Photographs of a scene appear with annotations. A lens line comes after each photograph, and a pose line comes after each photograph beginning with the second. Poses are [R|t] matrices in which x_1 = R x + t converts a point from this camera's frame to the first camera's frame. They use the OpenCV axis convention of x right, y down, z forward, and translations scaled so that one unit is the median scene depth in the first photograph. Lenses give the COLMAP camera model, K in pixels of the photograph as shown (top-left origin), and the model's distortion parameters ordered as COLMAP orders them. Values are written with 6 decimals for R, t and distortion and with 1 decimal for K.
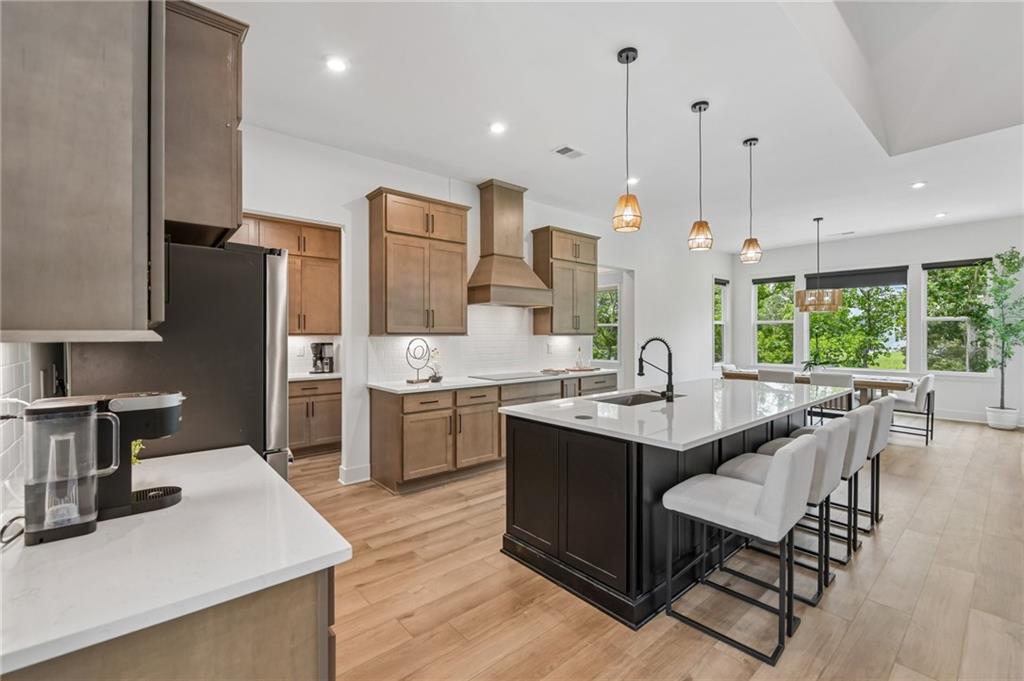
lens RADIAL K [[440.1, 0, 511.1], [0, 440.1, 337.8], [0, 0, 1]] dist [-0.001380, -0.000269]
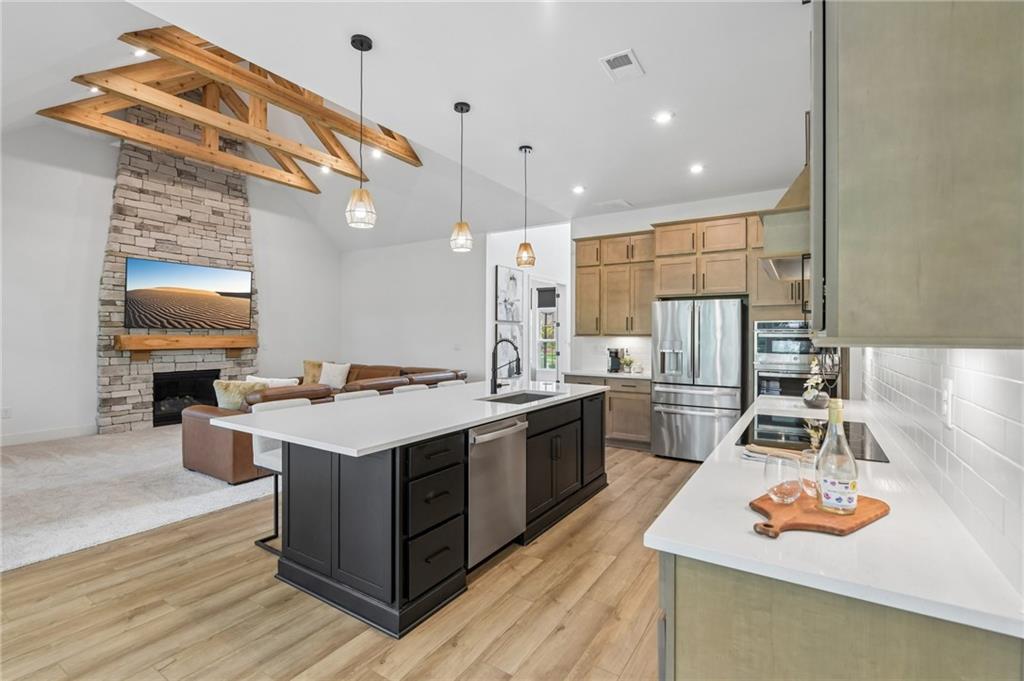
lens RADIAL K [[465.5, 0, 506.6], [0, 465.5, 334.6], [0, 0, 1]] dist [-0.004810, 0.000010]
pose [[-0.959781, -0.000551, -0.280751, 0.486912], [-0.001784, 0.999990, 0.004136, -0.012778], [0.280746, 0.004471, -0.959772, 1.582615]]
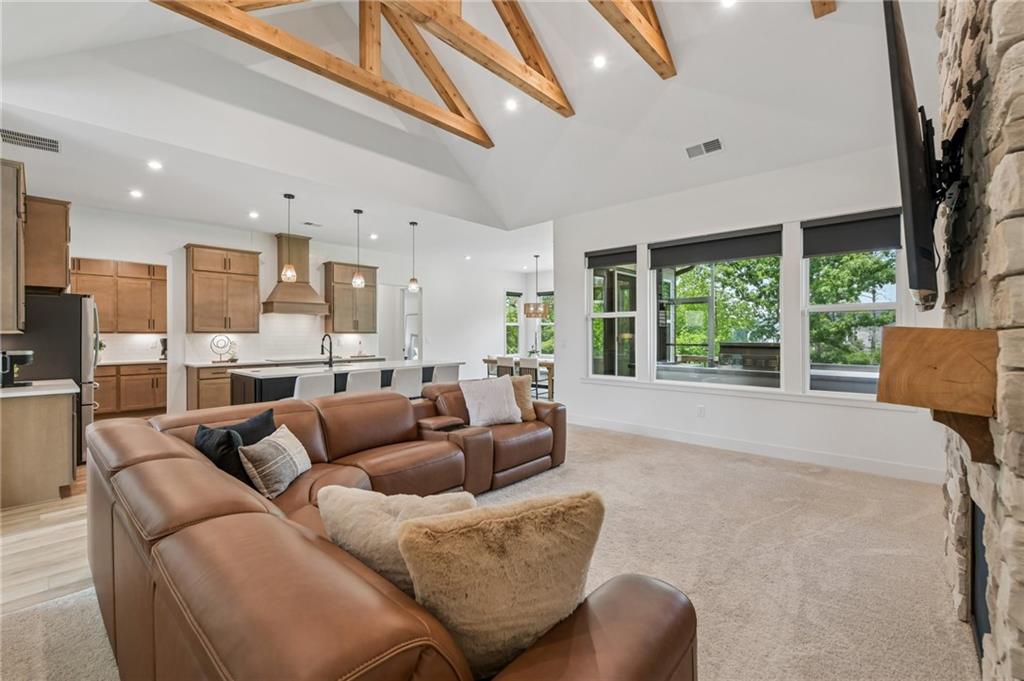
lens RADIAL K [[440.1, 0, 511.4], [0, 440.1, 335.0], [0, 0, 1]] dist [-0.001380, -0.000269]
pose [[0.992621, -0.000232, 0.121259, 0.656172], [0.000779, 0.999990, -0.004460, 0.009337], [-0.121256, 0.004521, 0.992611, -0.731518]]
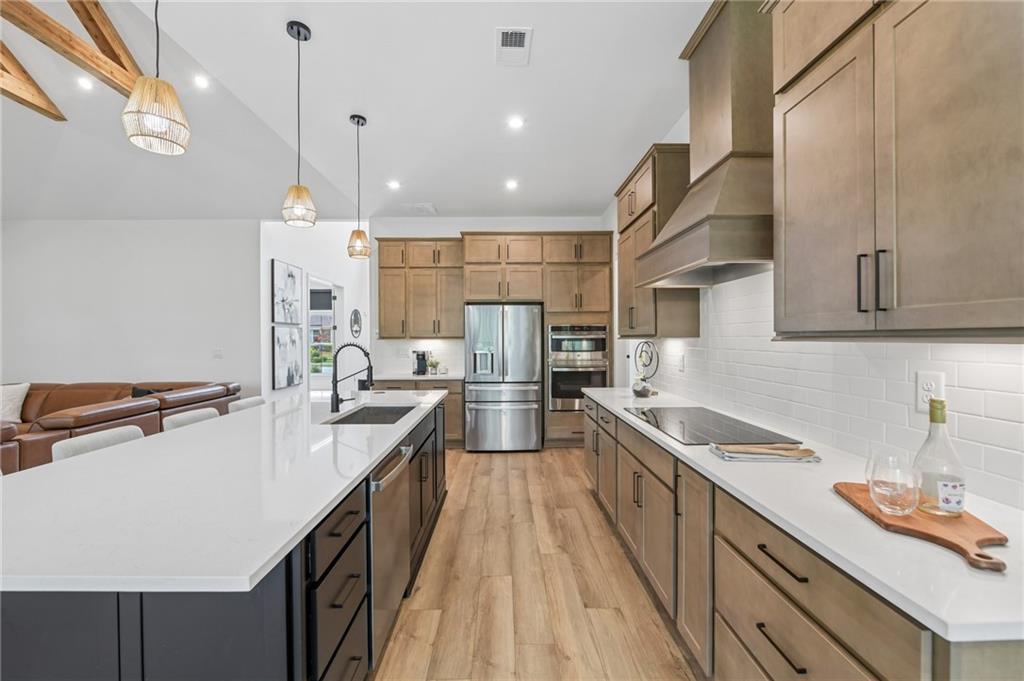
lens RADIAL K [[409.9, 0, 507.2], [0, 409.9, 340.4], [0, 0, 1]] dist [-0.004461, -0.001288]
pose [[-0.646866, 0.011423, -0.762518, 0.565317], [0.004257, 0.999926, 0.011368, -0.011189], [0.762592, 0.004108, -0.646867, 1.328318]]
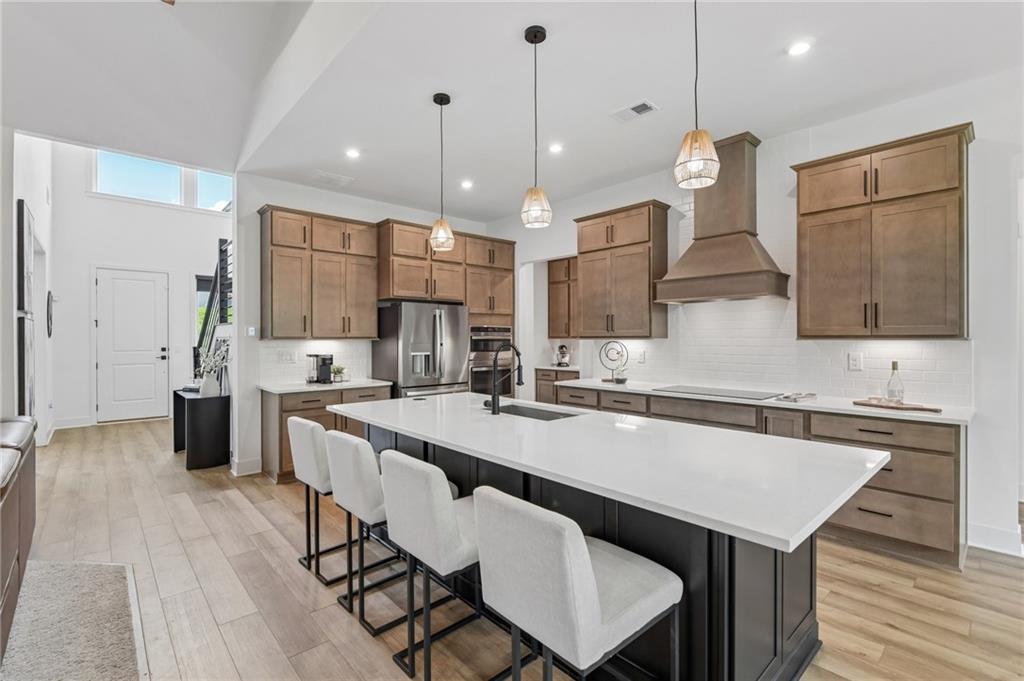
lens RADIAL K [[465.5, 0, 506.5], [0, 465.5, 339.4], [0, 0, 1]] dist [-0.004810, 0.000010]
pose [[0.015298, 0.006046, -0.999865, 0.948537], [-0.001416, 0.999981, 0.006025, -0.010259], [0.999882, 0.001323, 0.015306, 0.733286]]
